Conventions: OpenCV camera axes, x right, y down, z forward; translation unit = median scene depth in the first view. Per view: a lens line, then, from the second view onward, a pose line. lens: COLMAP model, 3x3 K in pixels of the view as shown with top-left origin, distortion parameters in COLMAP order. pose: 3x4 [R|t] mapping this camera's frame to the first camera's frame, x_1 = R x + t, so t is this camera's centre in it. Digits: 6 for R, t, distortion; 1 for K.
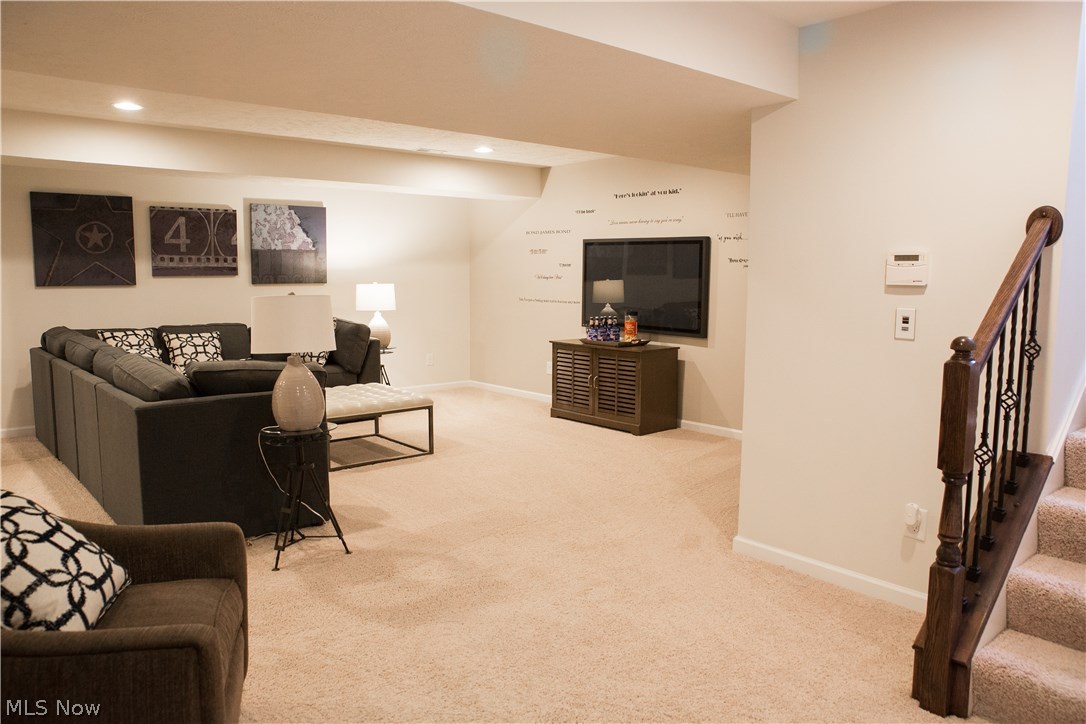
lens RADIAL K [[755.3, 0, 539.7], [0, 755.3, 361.5], [0, 0, 1]] dist [-0.070923, 0.066819]
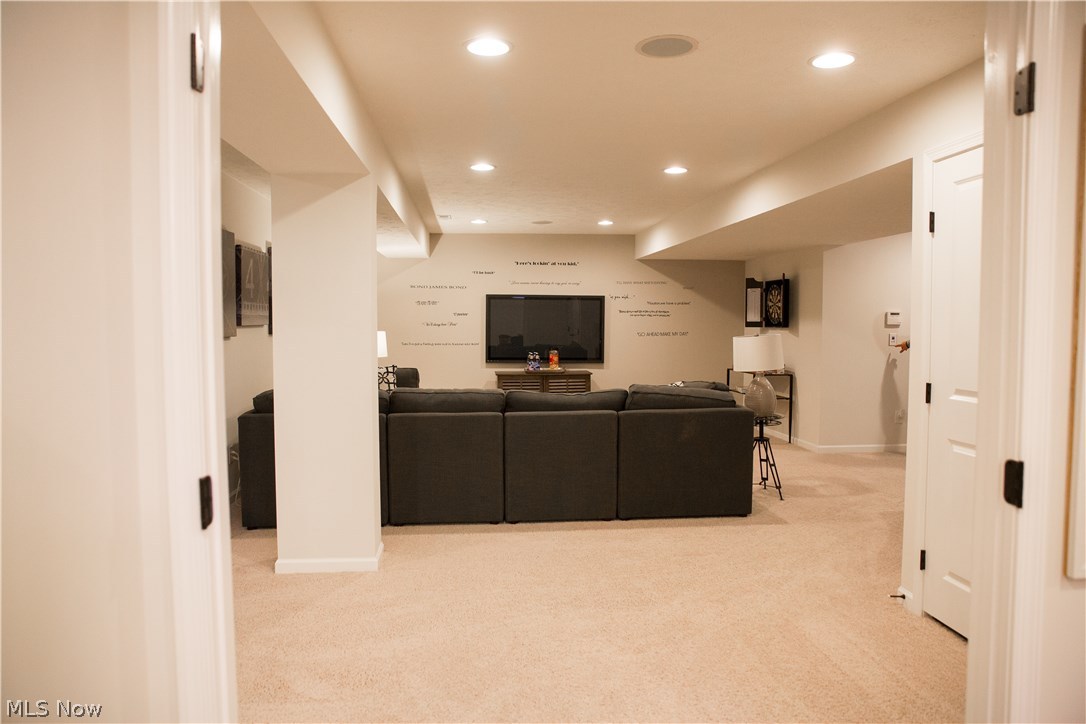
lens RADIAL K [[755.3, 0, 538.5], [0, 755.3, 362.0], [0, 0, 1]] dist [-0.070923, 0.066819]
pose [[0.579022, -0.053151, 0.813577, -1.030647], [0.100125, 0.994955, -0.006258, -0.034956], [-0.809141, 0.085083, 0.581423, 0.219535]]
